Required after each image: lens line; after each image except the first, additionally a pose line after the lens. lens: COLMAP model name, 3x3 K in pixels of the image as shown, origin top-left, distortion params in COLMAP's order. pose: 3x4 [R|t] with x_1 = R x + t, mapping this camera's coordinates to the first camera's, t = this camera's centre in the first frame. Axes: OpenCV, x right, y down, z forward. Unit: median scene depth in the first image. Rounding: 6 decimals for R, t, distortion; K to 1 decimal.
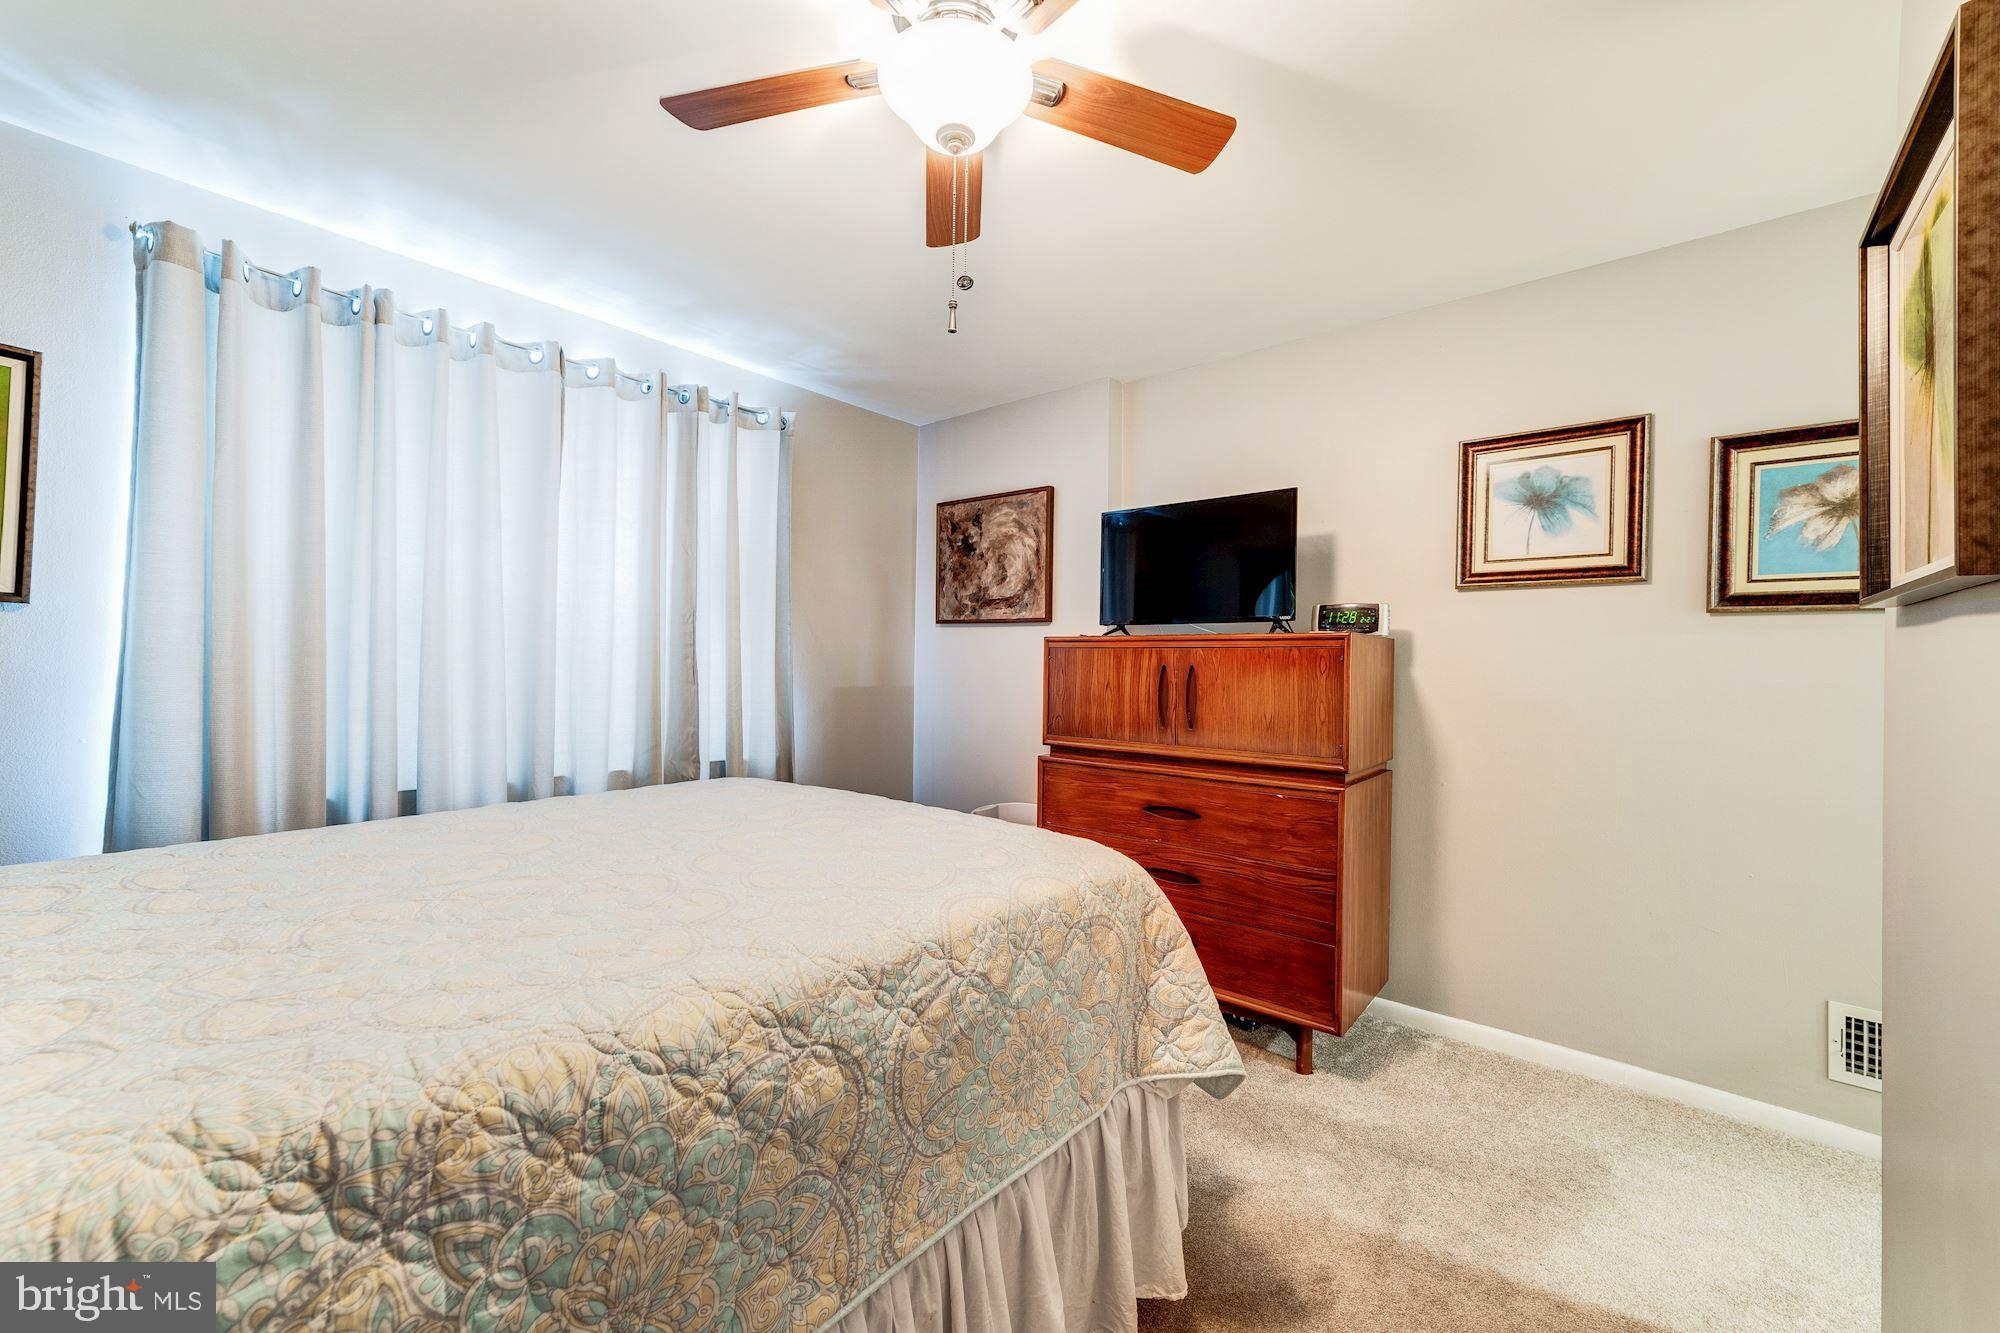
lens RADIAL K [[773.4, 0, 1002.2], [0, 773.4, 665.8], [0, 0, 1]] dist [-0.013798, 0.008040]
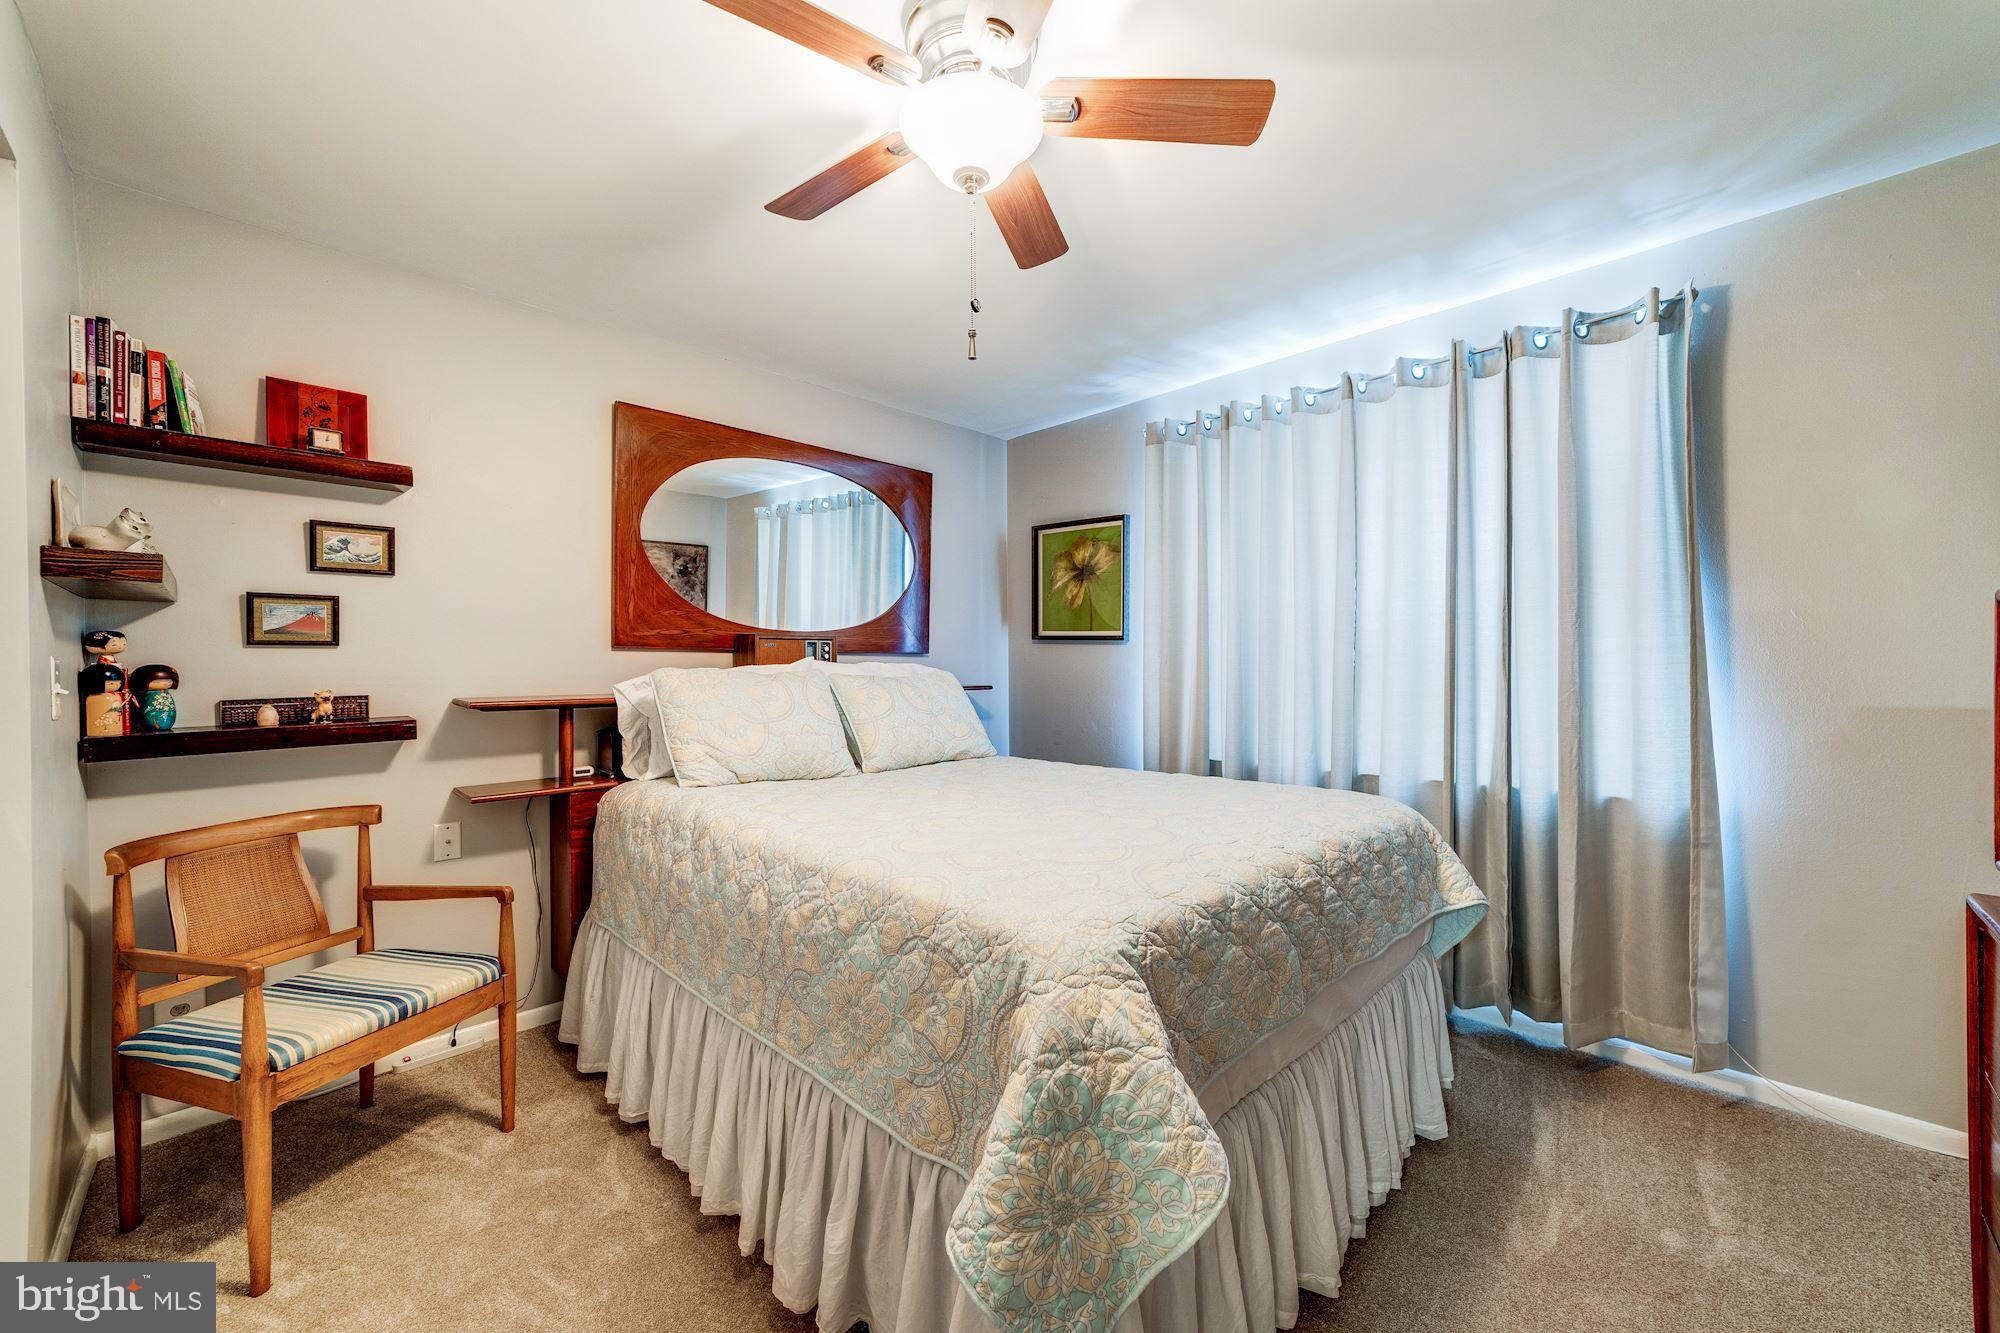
lens RADIAL K [[773.4, 0, 1002.2], [0, 773.4, 665.8], [0, 0, 1]] dist [-0.013798, 0.008040]
pose [[-0.082053, -0.009294, -0.996585, 0.626764], [0.004932, 0.999940, -0.009731, 0.002335], [0.996616, -0.005714, -0.082002, 0.701541]]
